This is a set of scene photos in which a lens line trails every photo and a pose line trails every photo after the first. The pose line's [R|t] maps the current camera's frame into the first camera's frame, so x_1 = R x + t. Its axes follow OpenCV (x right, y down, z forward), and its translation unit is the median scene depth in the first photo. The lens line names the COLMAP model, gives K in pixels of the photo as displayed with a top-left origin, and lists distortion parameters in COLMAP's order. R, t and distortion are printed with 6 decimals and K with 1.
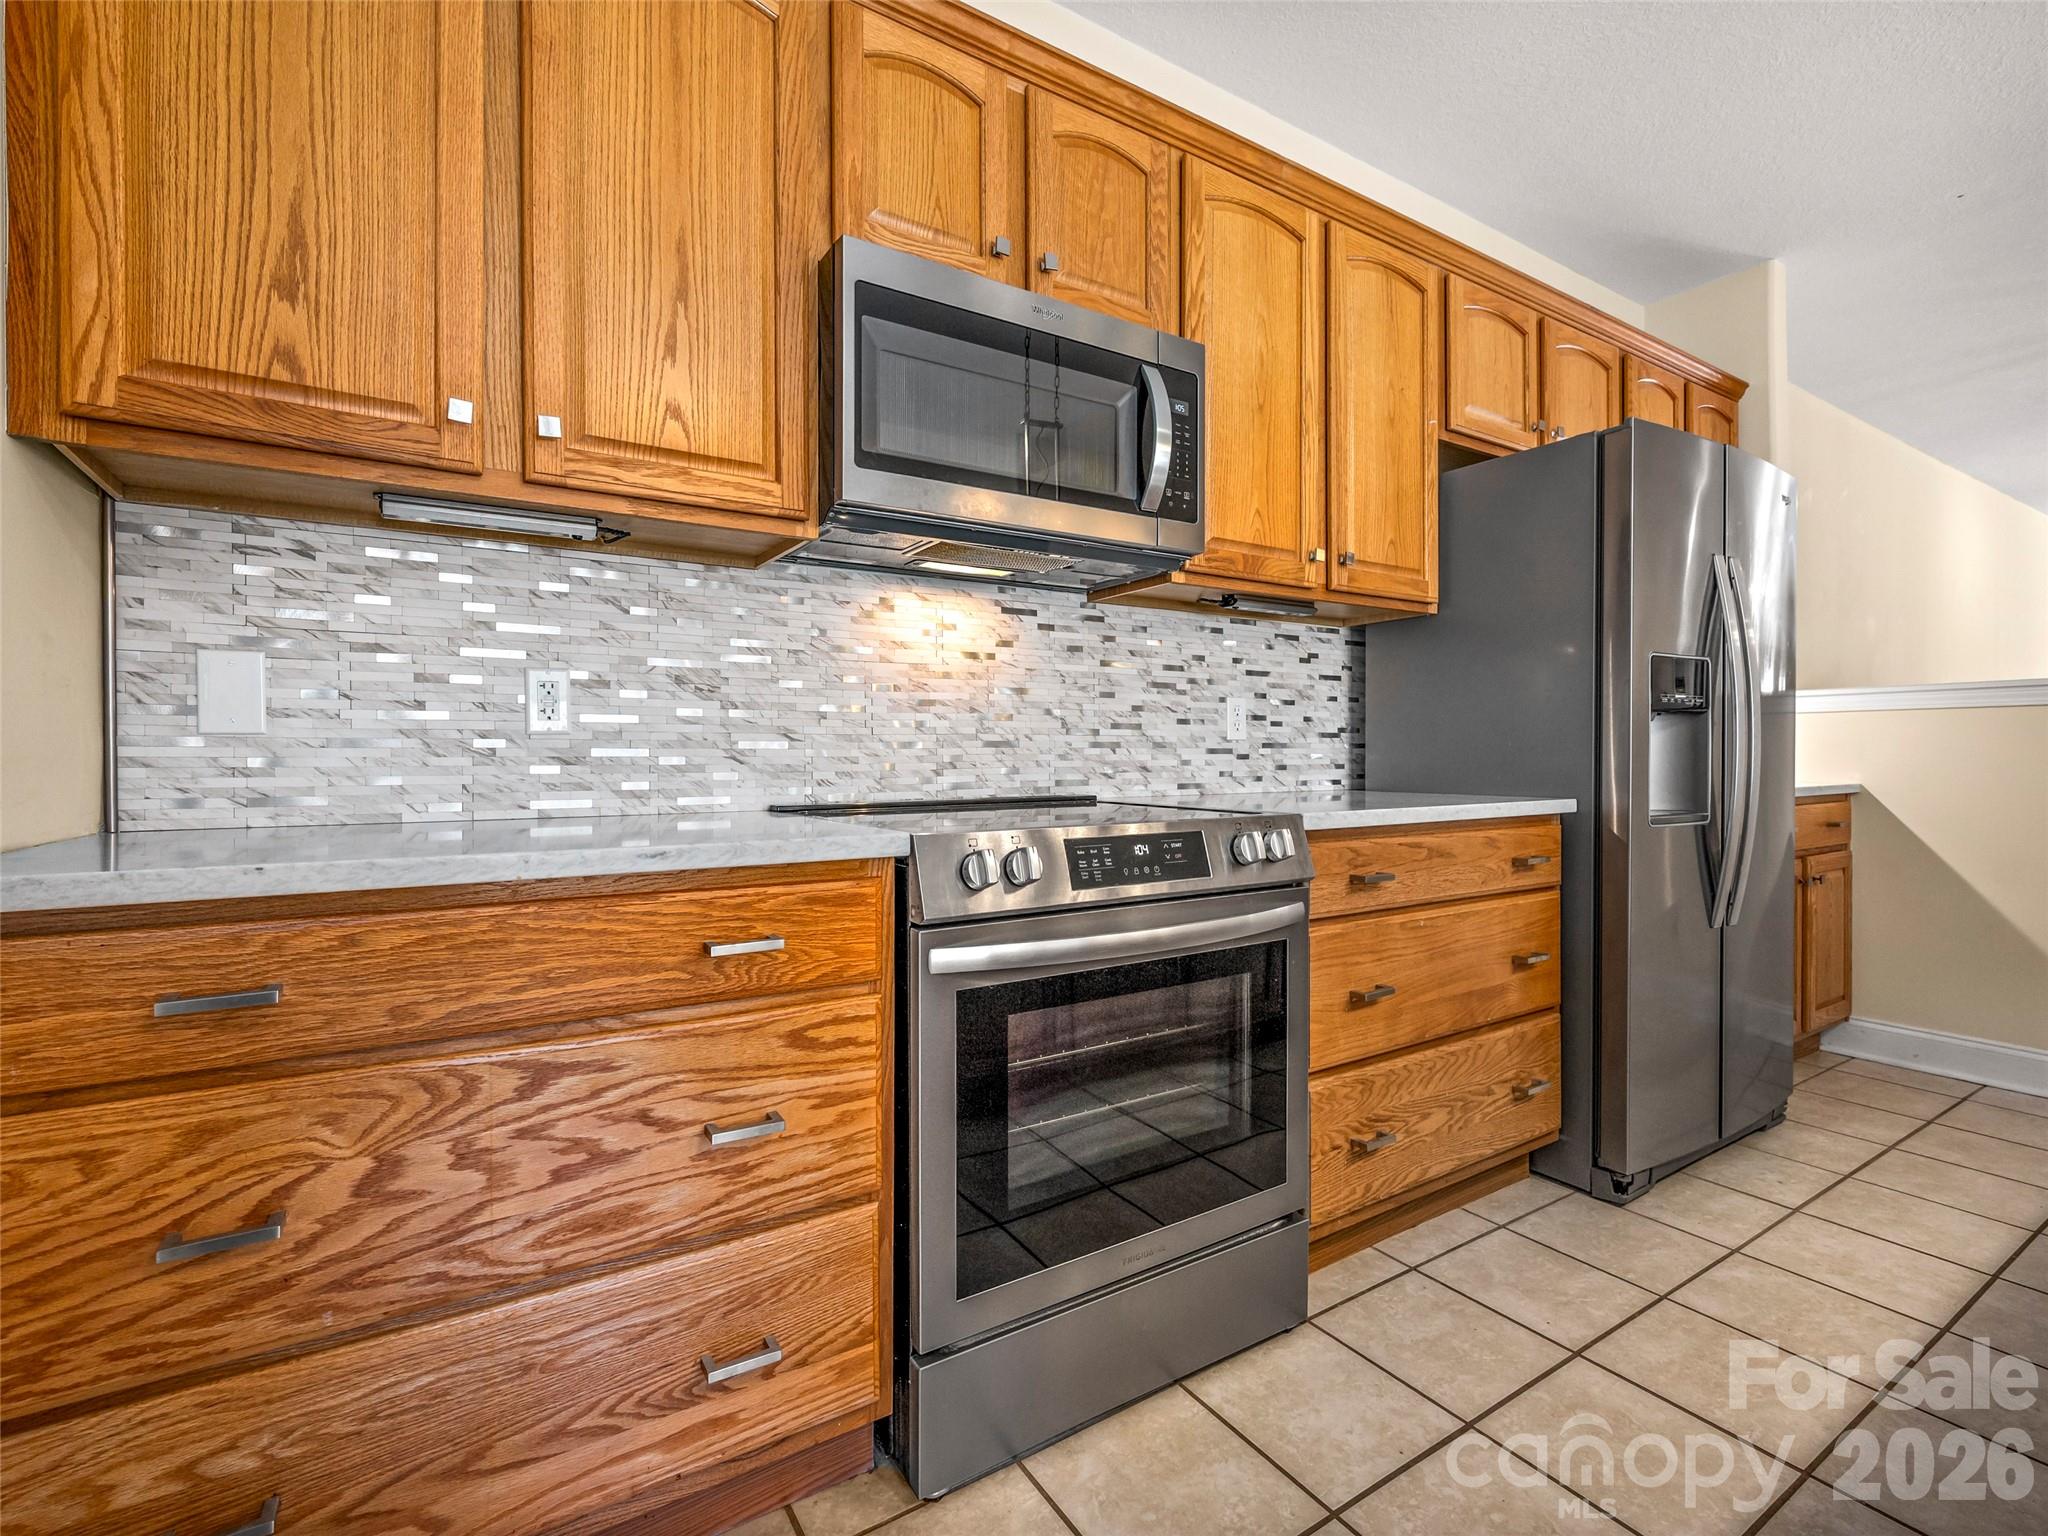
lens RADIAL K [[917.5, 0, 1002.8], [0, 917.5, 762.1], [0, 0, 1]] dist [-0.003771, 0.000798]
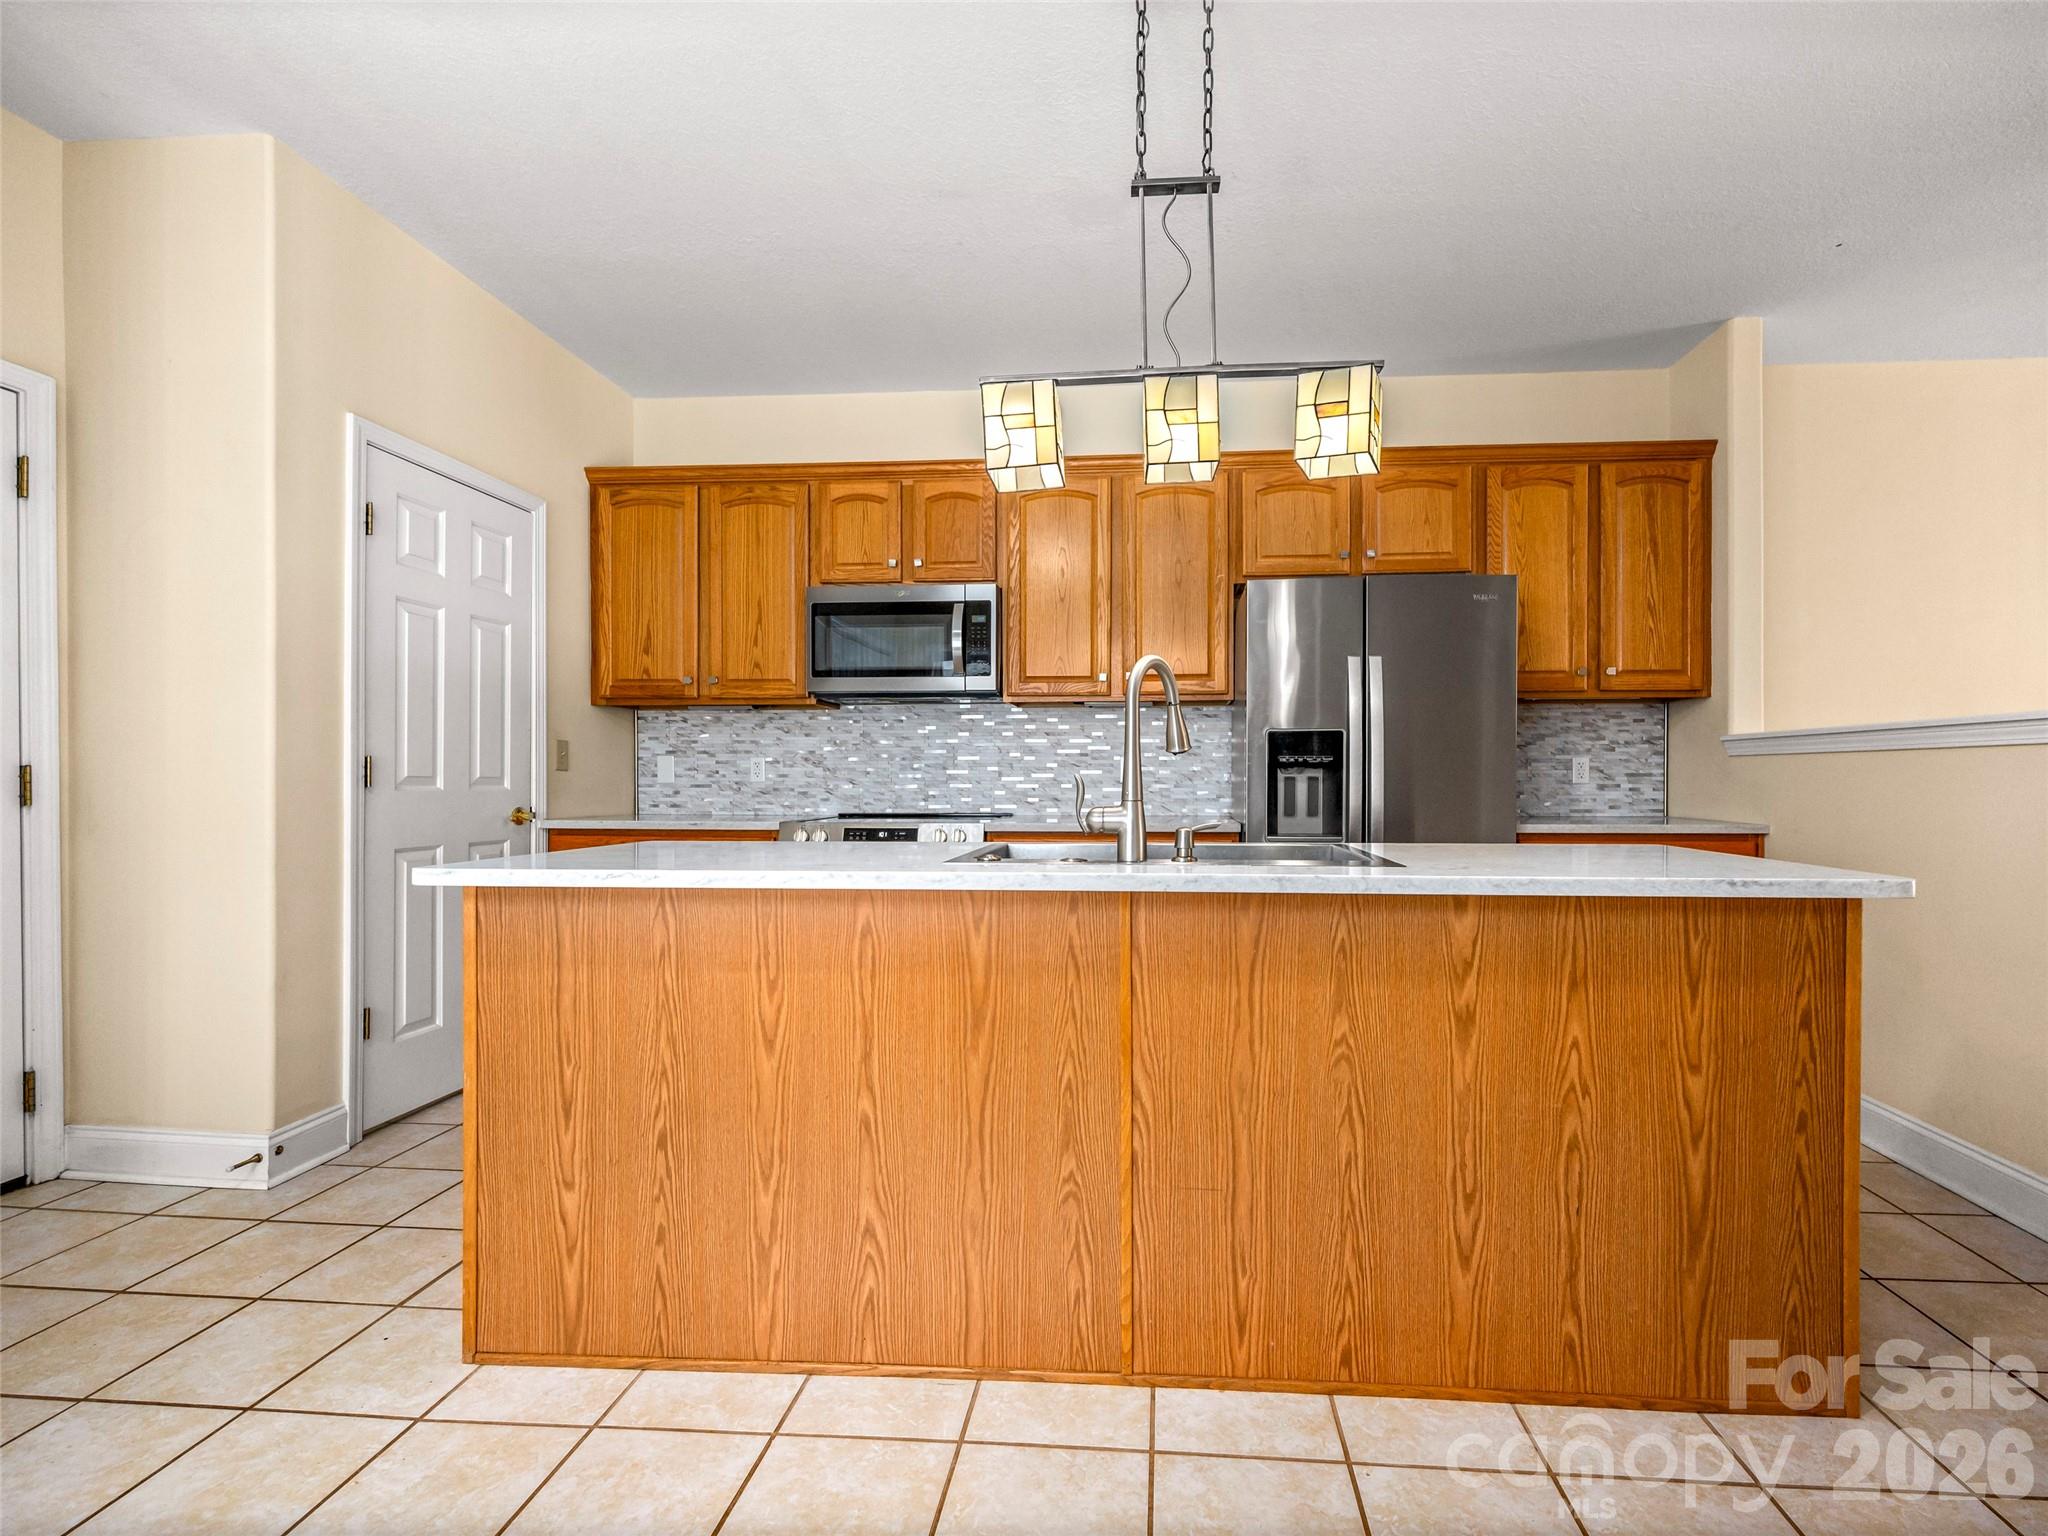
lens RADIAL K [[917.5, 0, 1098.7], [0, 917.5, 784.9], [0, 0, 1]] dist [-0.003771, 0.000798]
pose [[0.813127, 0.007668, -0.582035, 1.390480], [-0.007262, 0.999969, 0.003028, -0.030203], [0.582040, 0.001764, 0.813158, -0.418578]]
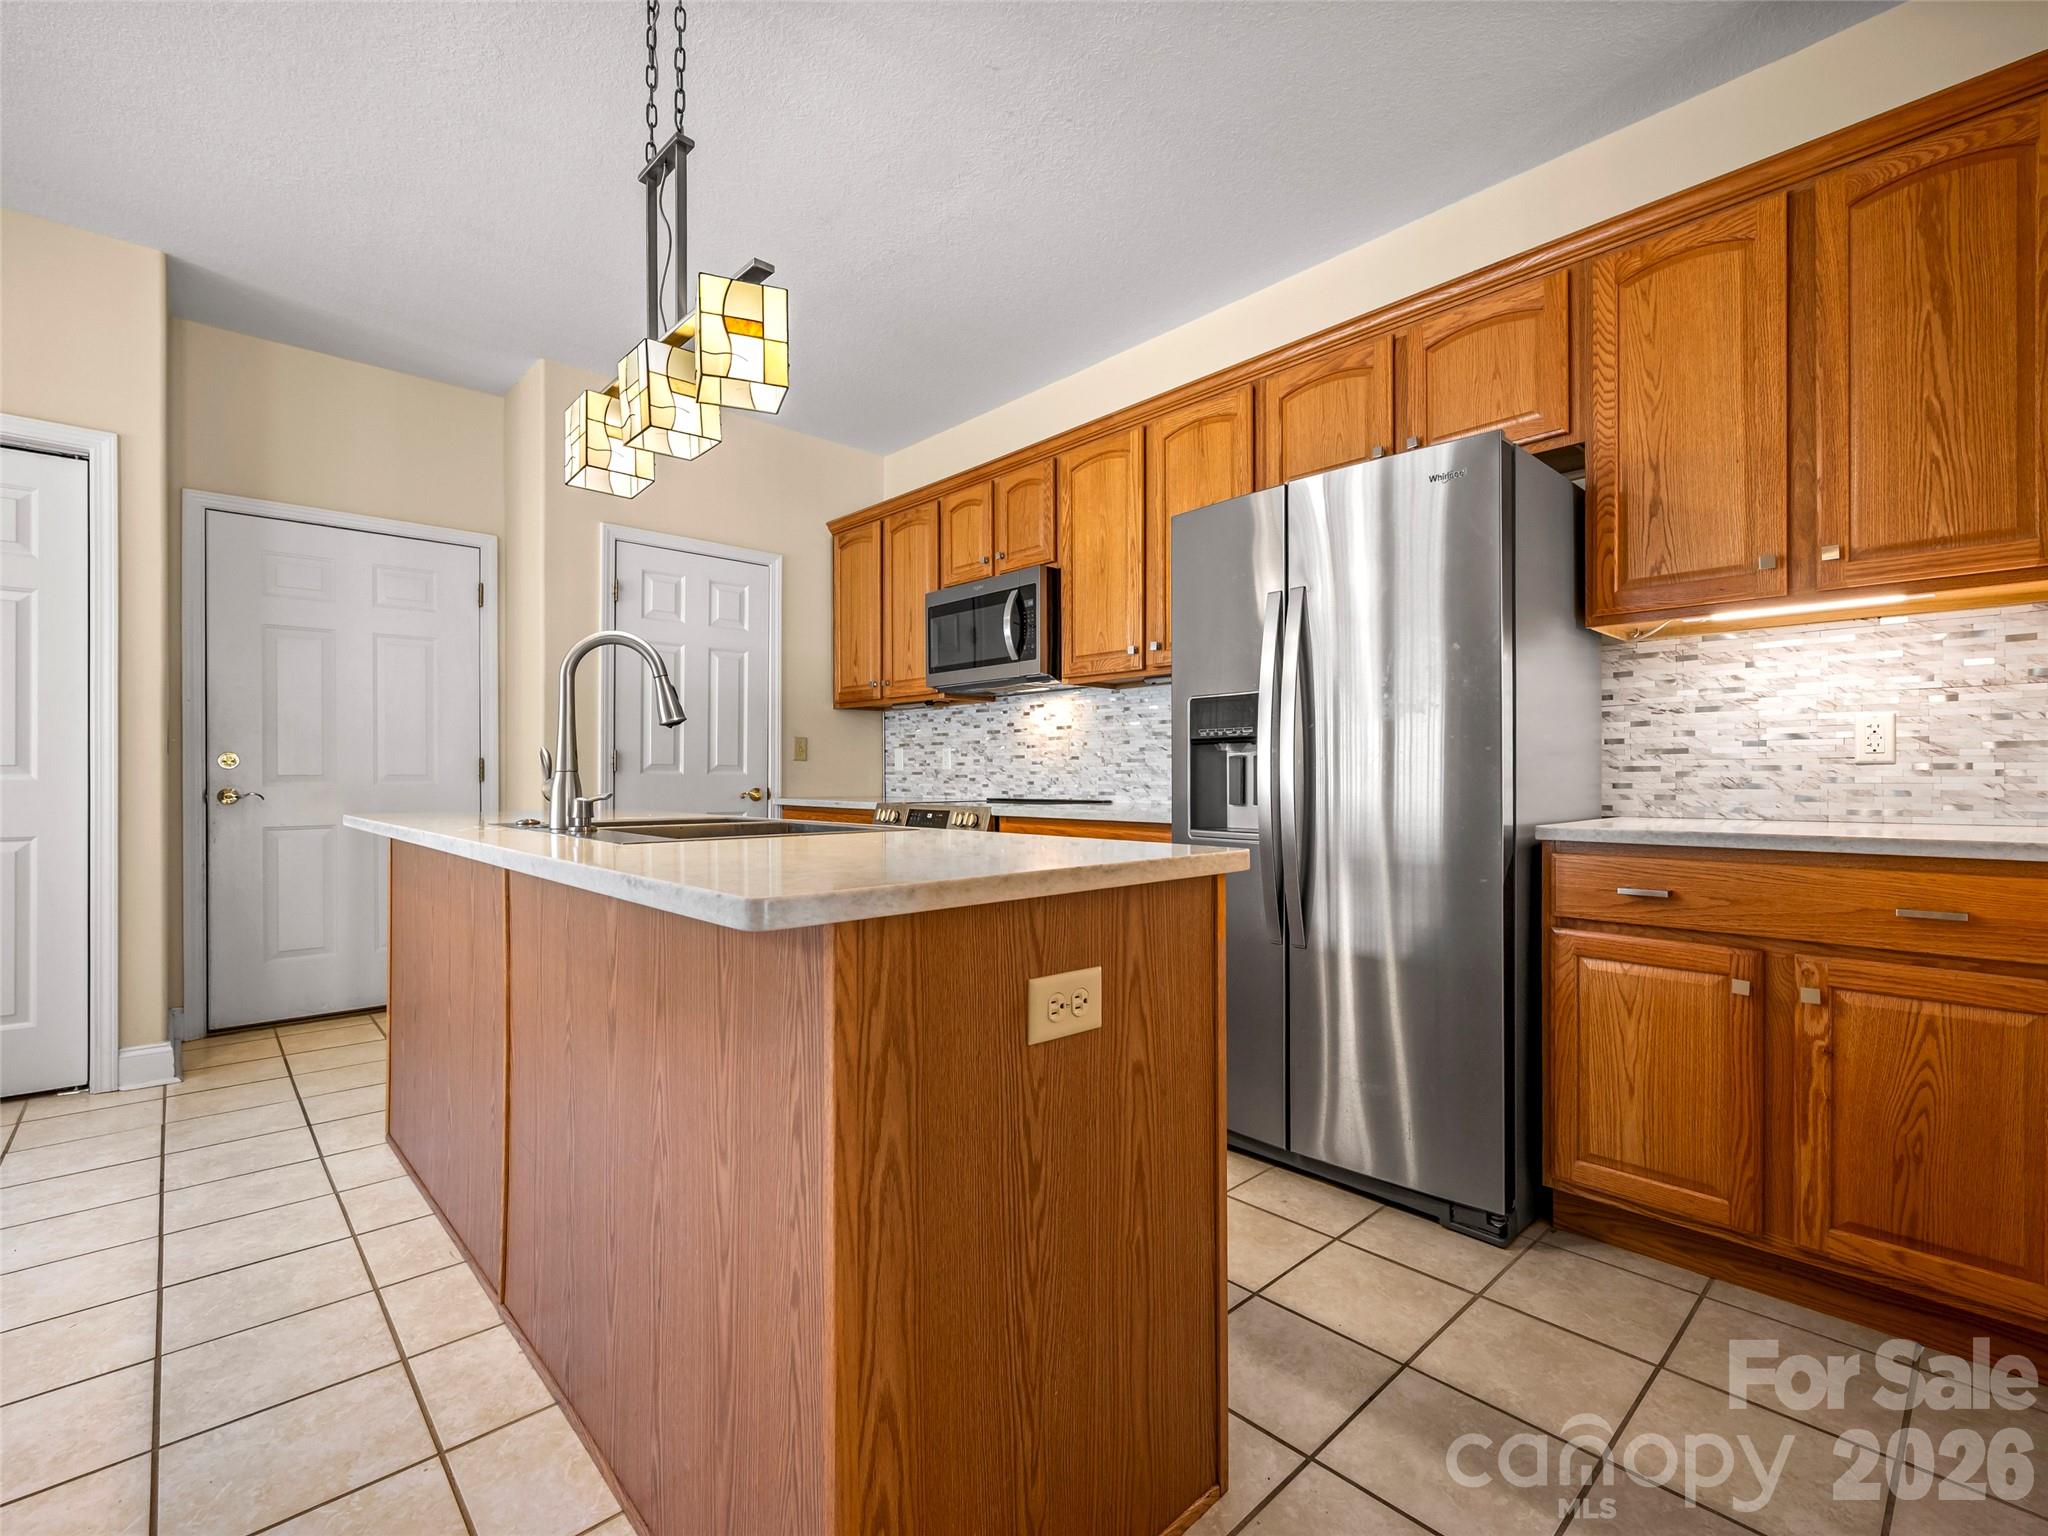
lens RADIAL K [[917.5, 0, 1072.9], [0, 917.5, 775.7], [0, 0, 1]] dist [-0.003771, 0.000798]
pose [[0.223006, 0.002276, -0.974814, 1.907553], [-0.007260, 0.999973, 0.000674, -0.013543], [0.974790, 0.006926, 0.223017, 0.577988]]
